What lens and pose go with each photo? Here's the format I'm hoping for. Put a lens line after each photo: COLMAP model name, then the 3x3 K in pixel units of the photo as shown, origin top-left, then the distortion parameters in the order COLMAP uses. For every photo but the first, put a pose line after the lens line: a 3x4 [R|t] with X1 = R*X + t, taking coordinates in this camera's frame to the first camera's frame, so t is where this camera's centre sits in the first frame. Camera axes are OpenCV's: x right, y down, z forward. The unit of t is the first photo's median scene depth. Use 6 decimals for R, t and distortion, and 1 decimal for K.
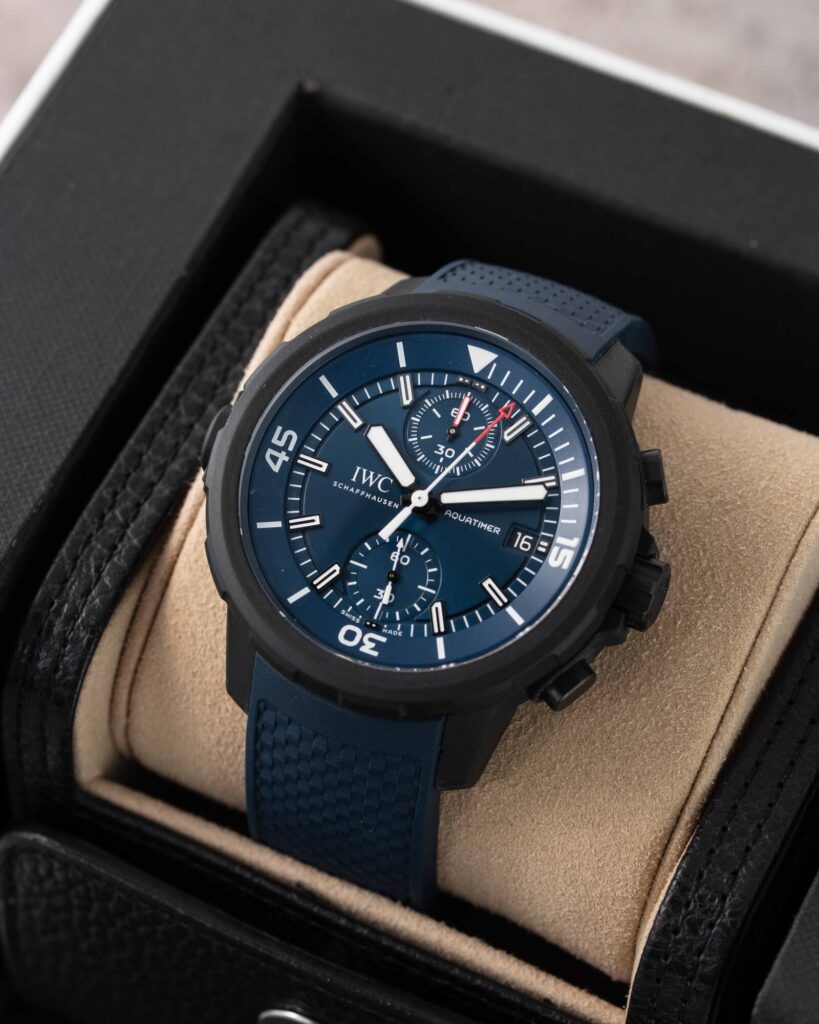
lens RADIAL K [[4780.9, 0, 409.5], [0, 4780.9, 512.0], [0, 0, 1]] dist [-0.069575, 1.794791]
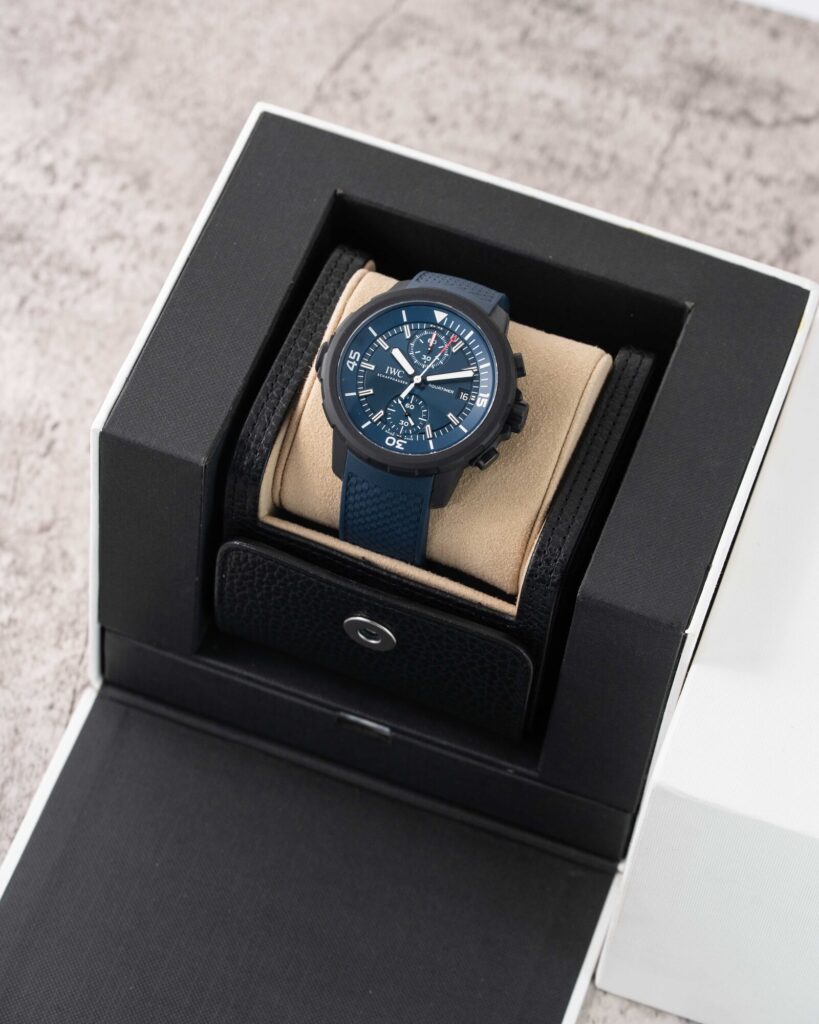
lens RADIAL K [[4780.9, 0, 409.5], [0, 4780.9, 512.0], [0, 0, 1]] dist [-0.069575, 1.794791]
pose [[0.994894, -0.048257, 0.088643, -0.202510], [0.046796, 0.998733, 0.018481, 0.017642], [-0.089423, -0.014239, 0.995892, -1.234792]]
